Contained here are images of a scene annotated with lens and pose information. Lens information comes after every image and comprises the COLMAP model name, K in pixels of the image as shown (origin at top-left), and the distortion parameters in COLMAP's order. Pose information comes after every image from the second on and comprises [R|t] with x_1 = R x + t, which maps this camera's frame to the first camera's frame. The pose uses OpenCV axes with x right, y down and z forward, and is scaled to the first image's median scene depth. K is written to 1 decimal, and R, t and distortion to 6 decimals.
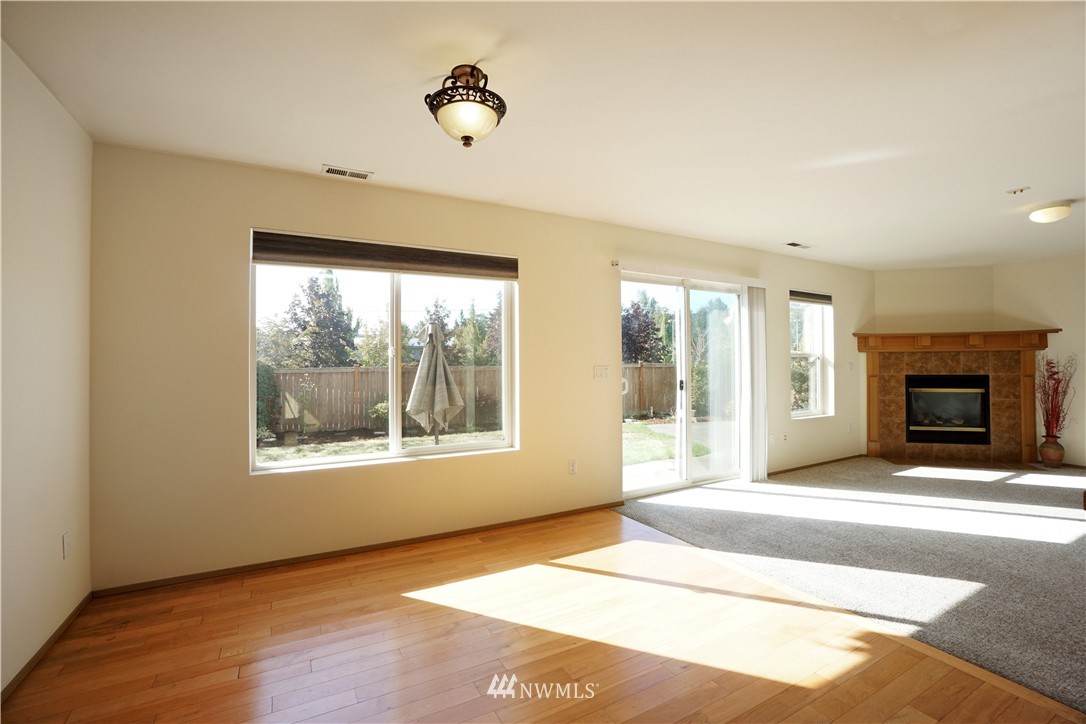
lens RADIAL K [[478.3, 0, 548.2], [0, 478.3, 357.9], [0, 0, 1]] dist [-0.027637, 0.008792]
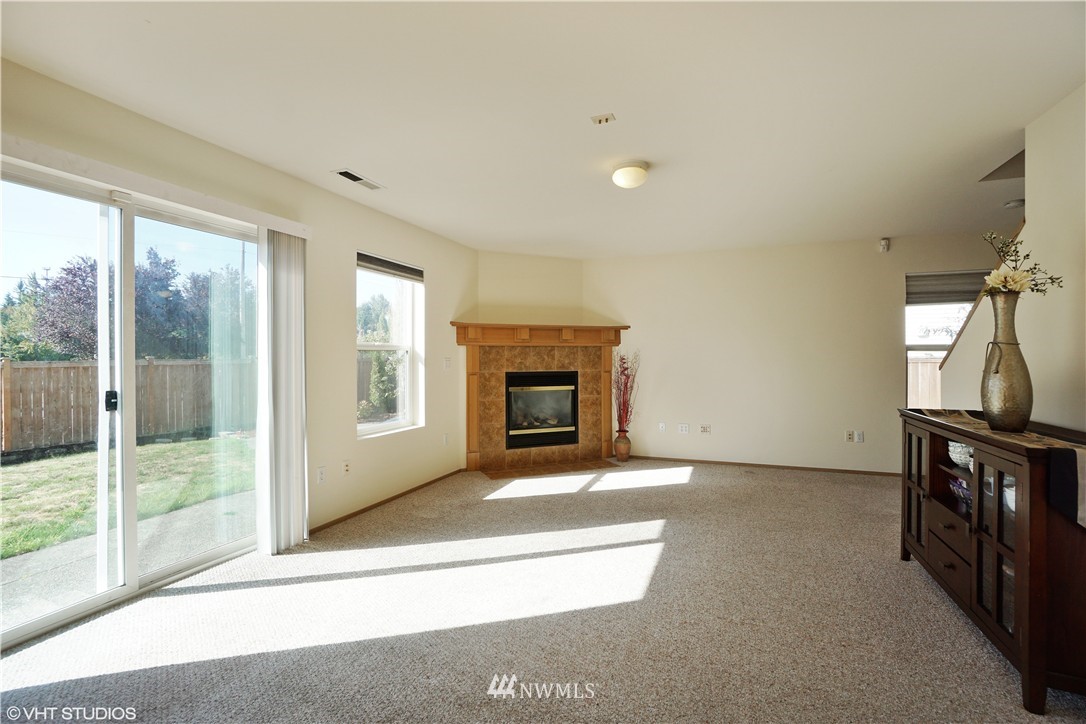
lens RADIAL K [[478.3, 0, 544.0], [0, 478.3, 356.0], [0, 0, 1]] dist [-0.027637, 0.008792]
pose [[0.783599, 0.004857, 0.621248, 0.273236], [-0.008599, 0.999958, 0.003029, 0.002936], [-0.621207, -0.007716, 0.783608, 0.273817]]
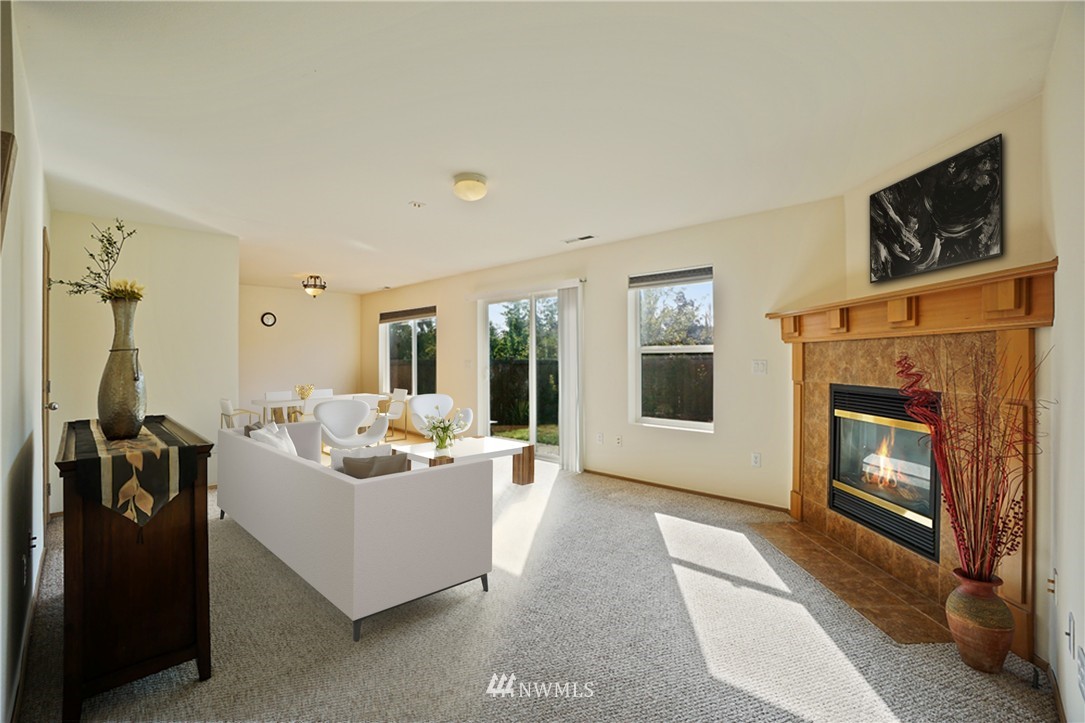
lens RADIAL K [[477.9, 0, 546.8], [0, 477.9, 362.1], [0, 0, 1]] dist [-0.027637, 0.008792]
pose [[0.284492, 0.012748, -0.958594, 1.226824], [0.008773, 0.999835, 0.015900, 0.000139], [0.958638, -0.012933, 0.284334, 0.554335]]
